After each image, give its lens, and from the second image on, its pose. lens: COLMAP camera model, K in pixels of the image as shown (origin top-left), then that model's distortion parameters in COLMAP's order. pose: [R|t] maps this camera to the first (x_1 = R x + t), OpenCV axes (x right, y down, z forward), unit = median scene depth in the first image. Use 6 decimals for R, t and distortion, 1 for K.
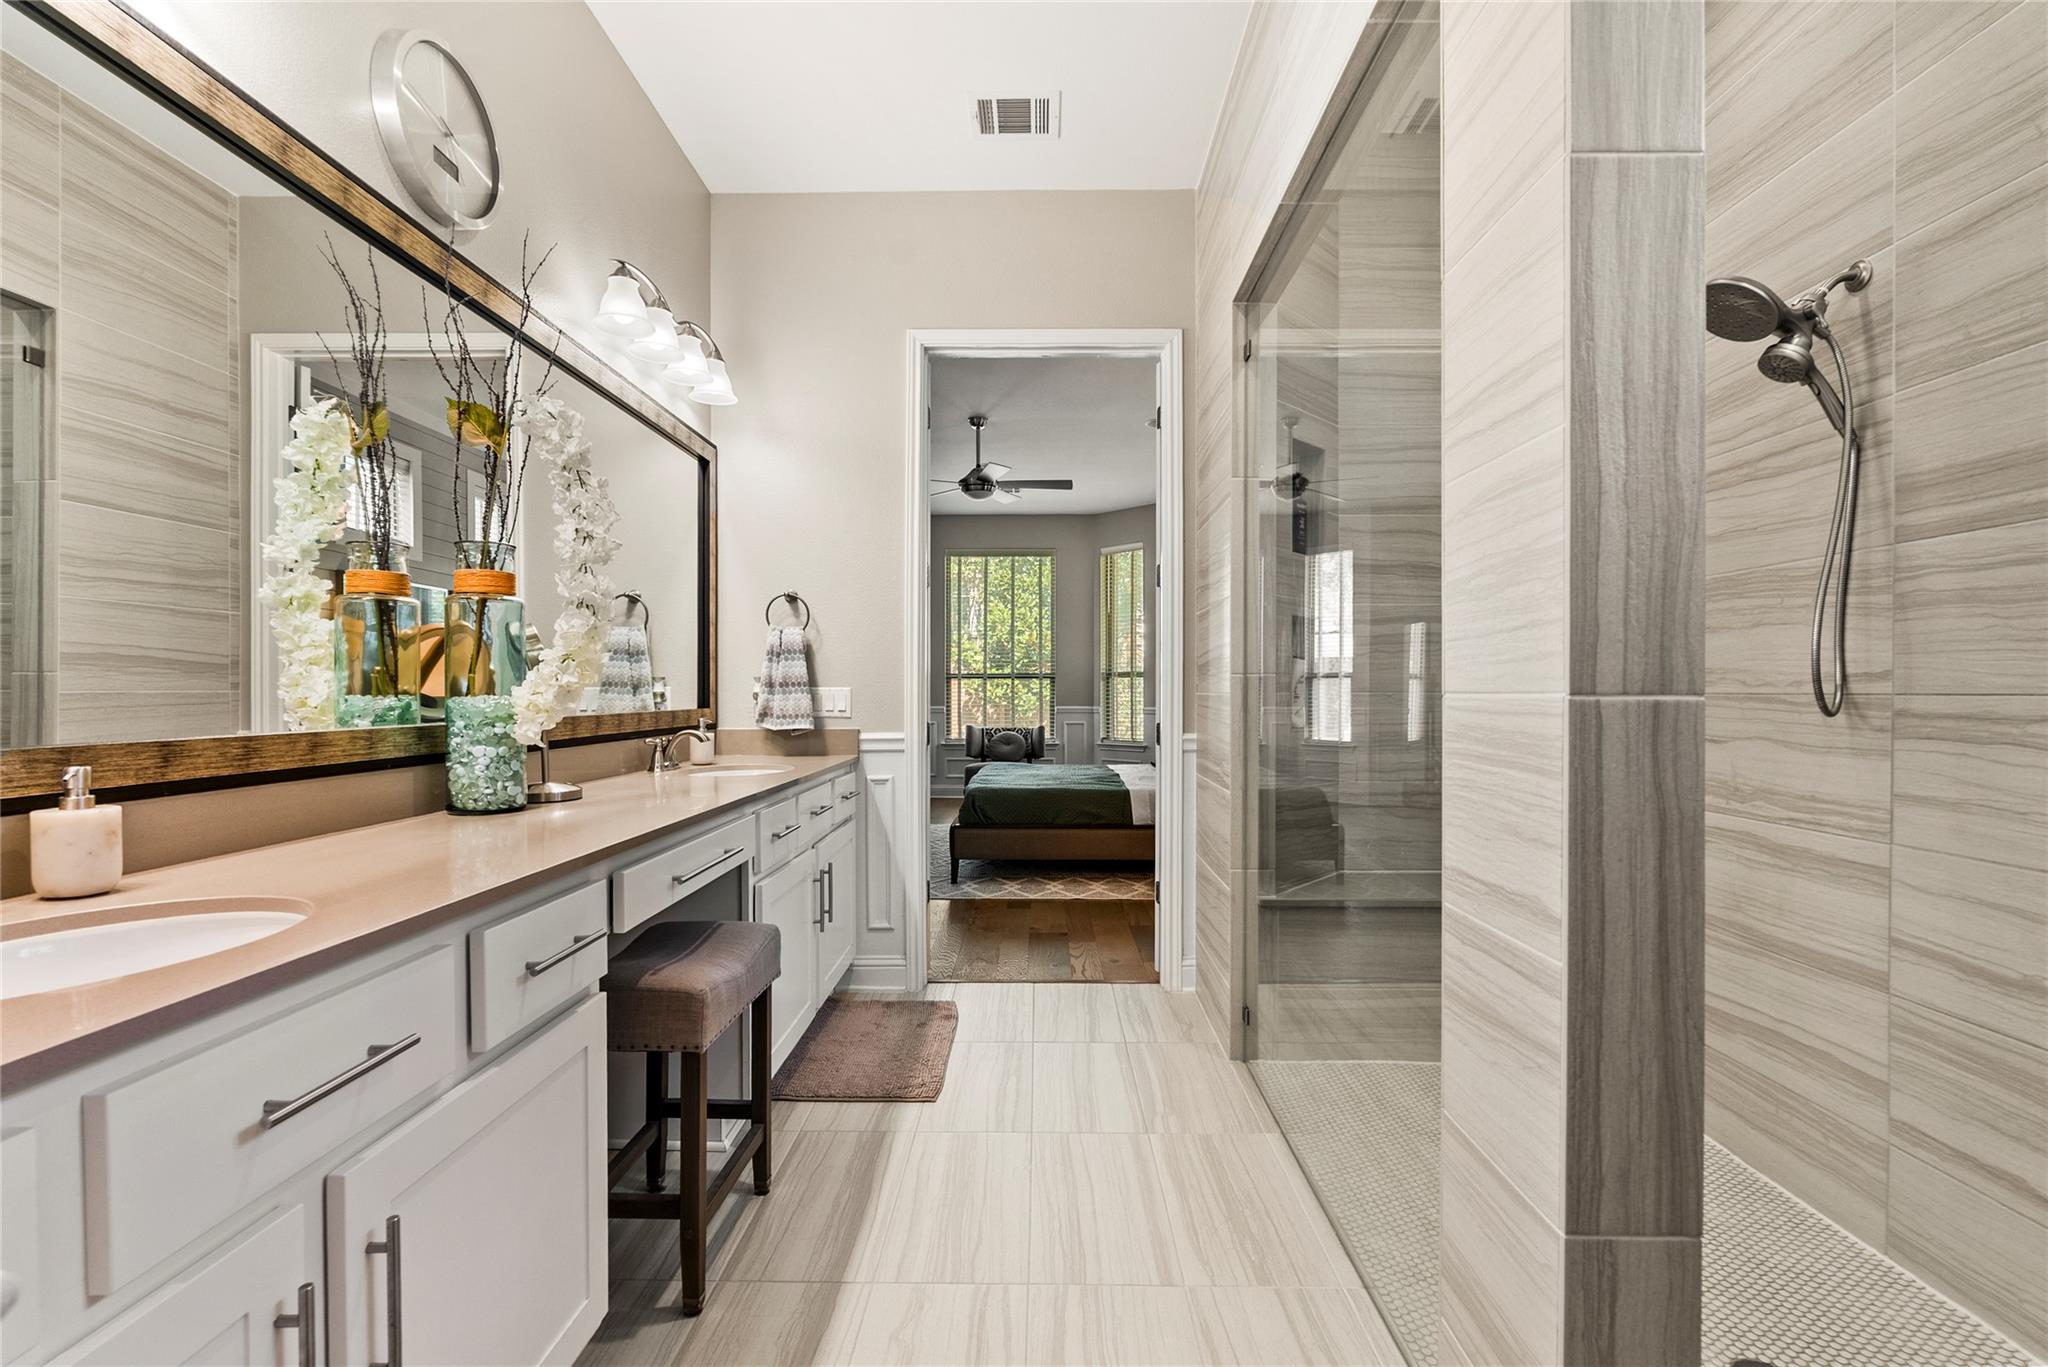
lens RADIAL K [[910.7, 0, 1021.9], [0, 910.7, 697.5], [0, 0, 1]] dist [-0.007807, -0.000138]
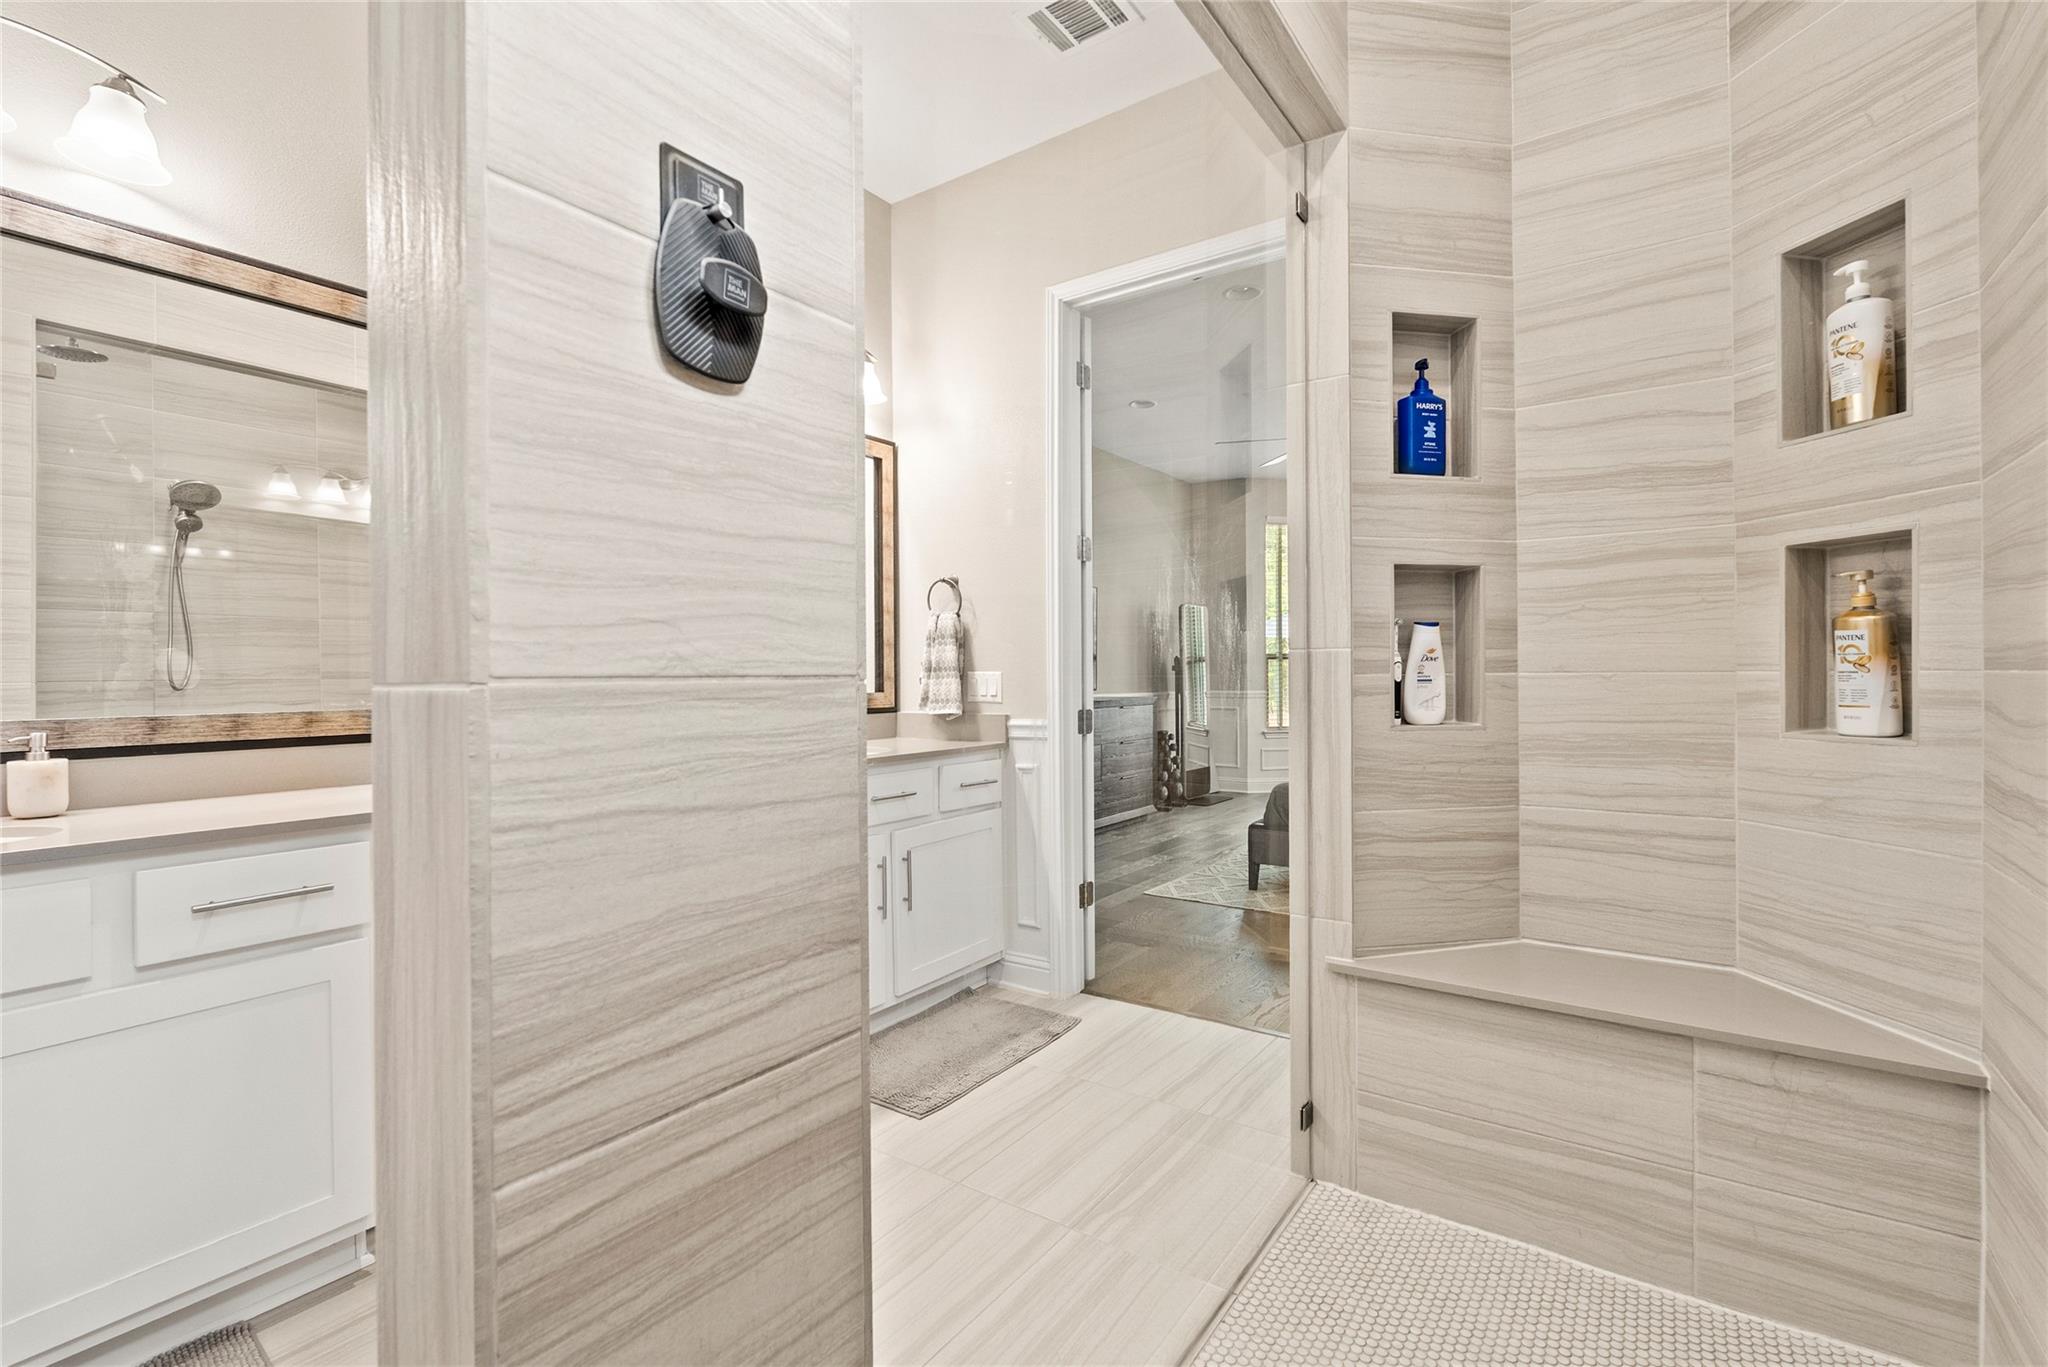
lens RADIAL K [[910.7, 0, 1024.8], [0, 910.7, 677.7], [0, 0, 1]] dist [-0.007807, -0.000138]
pose [[0.827113, -0.005299, -0.562011, 0.414368], [0.004347, 0.999986, -0.003032, -0.001641], [0.562020, 0.000064, 0.827124, 0.236555]]
